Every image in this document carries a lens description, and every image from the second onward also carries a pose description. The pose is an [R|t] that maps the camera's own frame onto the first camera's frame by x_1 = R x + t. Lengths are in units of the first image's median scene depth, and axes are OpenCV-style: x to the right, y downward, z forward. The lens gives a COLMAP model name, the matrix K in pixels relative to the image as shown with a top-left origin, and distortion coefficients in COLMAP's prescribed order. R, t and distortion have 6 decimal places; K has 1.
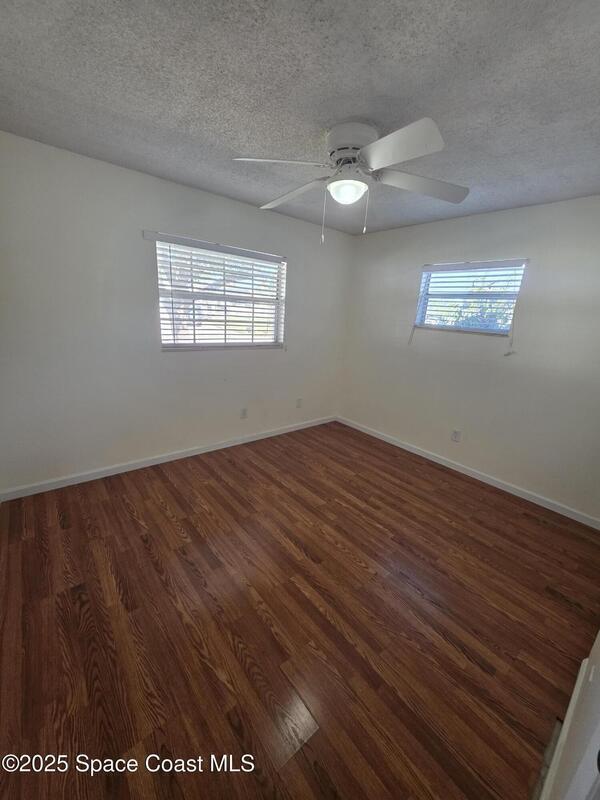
lens RADIAL K [[320.1, 0, 302.5], [0, 320.1, 393.9], [0, 0, 1]] dist [0.008707, -0.001519]
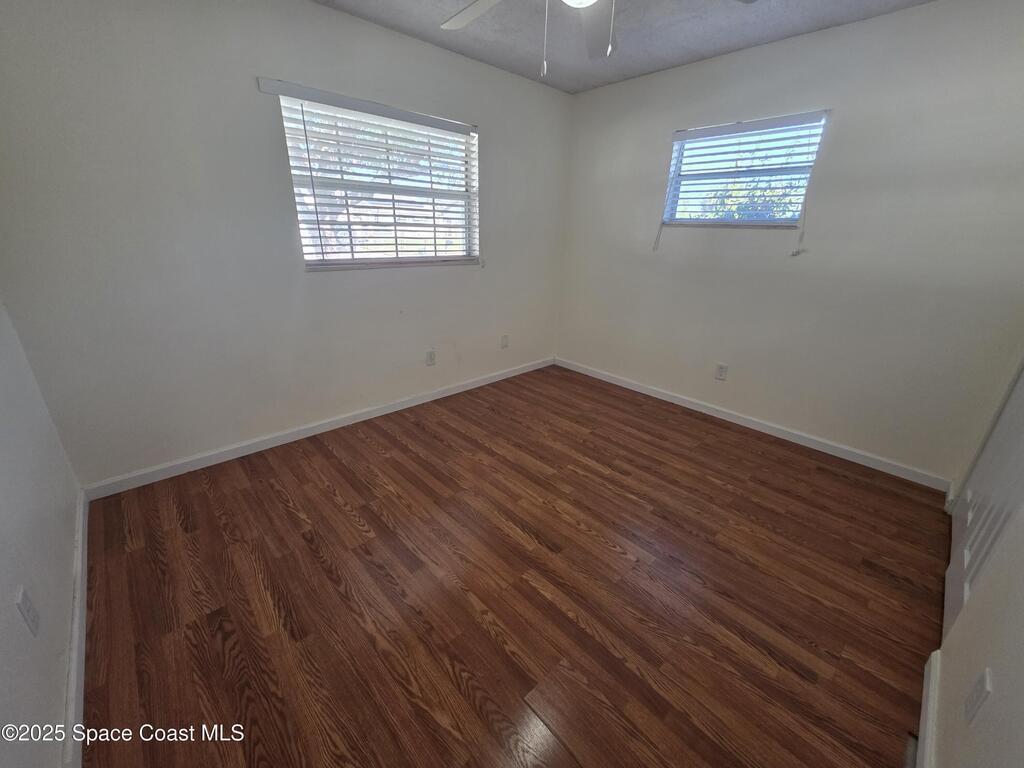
lens RADIAL K [[409.7, 0, 512.7], [0, 409.7, 379.3], [0, 0, 1]] dist [0.008707, -0.001519]
pose [[0.997515, -0.057757, 0.040351, -0.056952], [0.053705, 0.994013, 0.095150, 0.042670], [-0.045605, -0.092747, 0.994645, 0.108578]]
